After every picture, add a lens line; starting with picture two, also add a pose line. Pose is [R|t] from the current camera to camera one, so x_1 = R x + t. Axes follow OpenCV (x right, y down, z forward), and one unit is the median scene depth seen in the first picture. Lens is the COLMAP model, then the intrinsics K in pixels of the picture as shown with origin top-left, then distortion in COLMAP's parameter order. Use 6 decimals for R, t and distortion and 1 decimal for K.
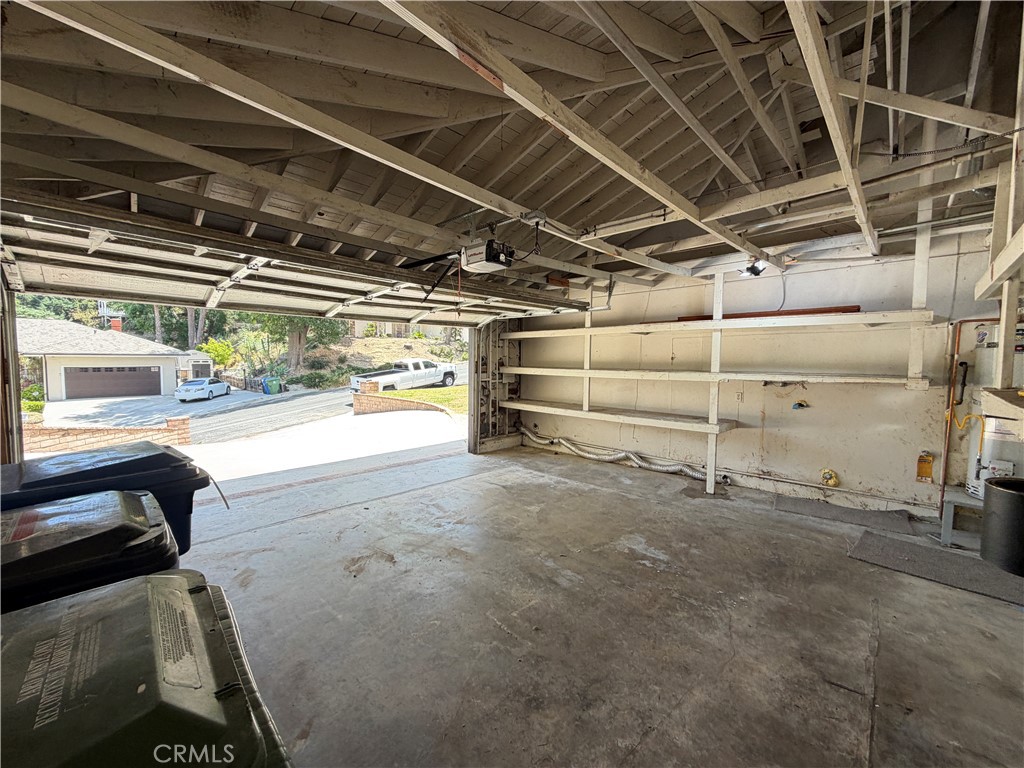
lens RADIAL K [[409.8, 0, 508.8], [0, 409.8, 384.8], [0, 0, 1]] dist [0.001022, 0.000152]
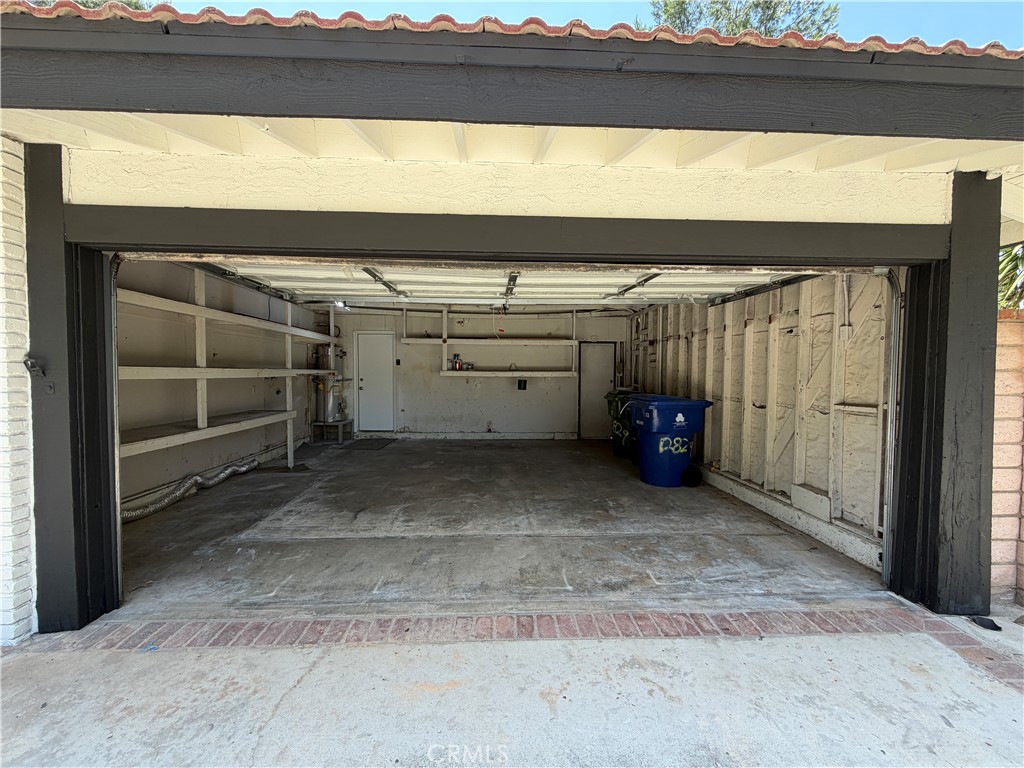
lens RADIAL K [[409.8, 0, 510.6], [0, 409.8, 384.6], [0, 0, 1]] dist [0.001022, 0.000152]
pose [[-0.729782, -0.037399, 0.682656, -0.655253], [0.030574, 0.995718, 0.087235, -0.053374], [-0.682996, 0.084534, -0.725514, 1.150707]]
